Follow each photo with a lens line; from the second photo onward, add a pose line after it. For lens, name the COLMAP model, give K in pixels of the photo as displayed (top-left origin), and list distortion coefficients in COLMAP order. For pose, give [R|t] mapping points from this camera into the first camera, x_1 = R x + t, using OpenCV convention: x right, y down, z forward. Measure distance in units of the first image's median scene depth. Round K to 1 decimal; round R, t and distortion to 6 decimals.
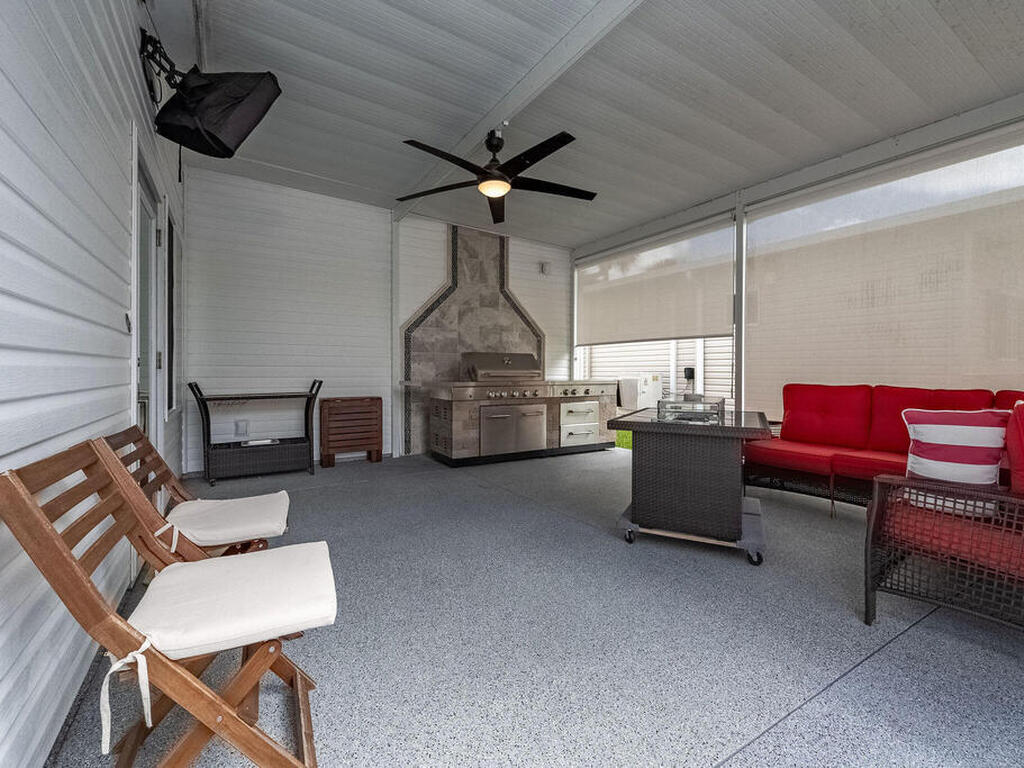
lens RADIAL K [[454.5, 0, 513.6], [0, 454.5, 377.7], [0, 0, 1]] dist [-0.001019, -0.000061]
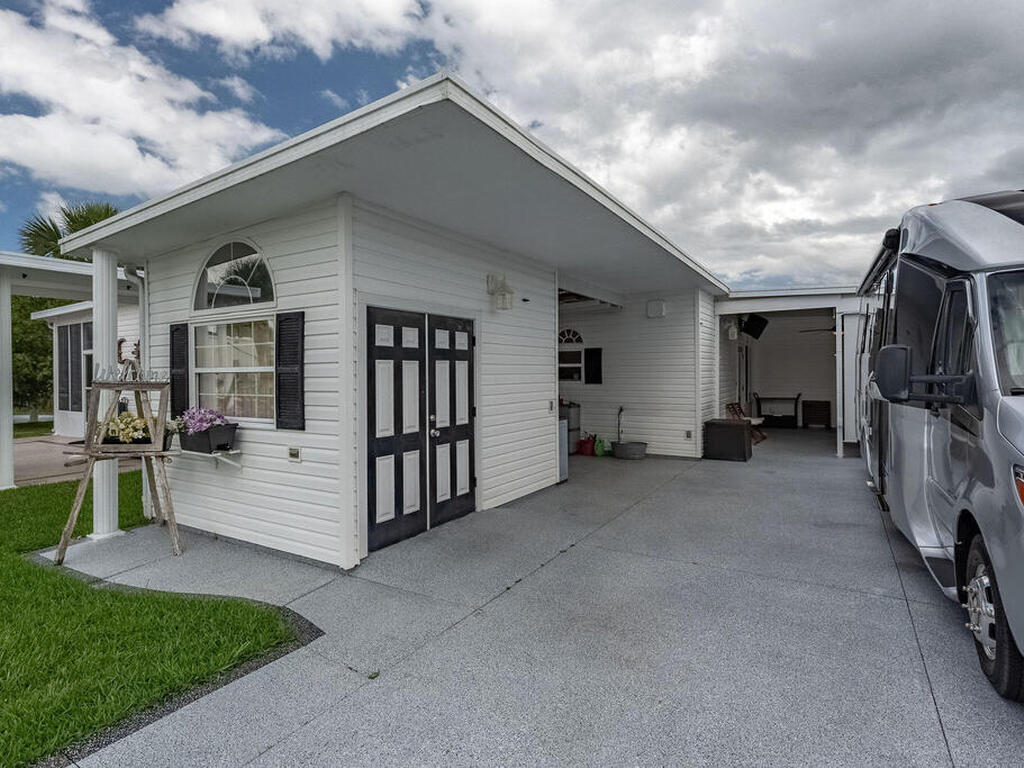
lens RADIAL K [[536.9, 0, 512.4], [0, 536.9, 381.7], [0, 0, 1]] dist [-0.001275, -0.000062]
pose [[0.442066, 0.007225, -0.896953, 1.522263], [-0.009131, 0.999952, 0.003554, -0.053095], [0.896936, 0.006619, 0.442111, -1.729304]]
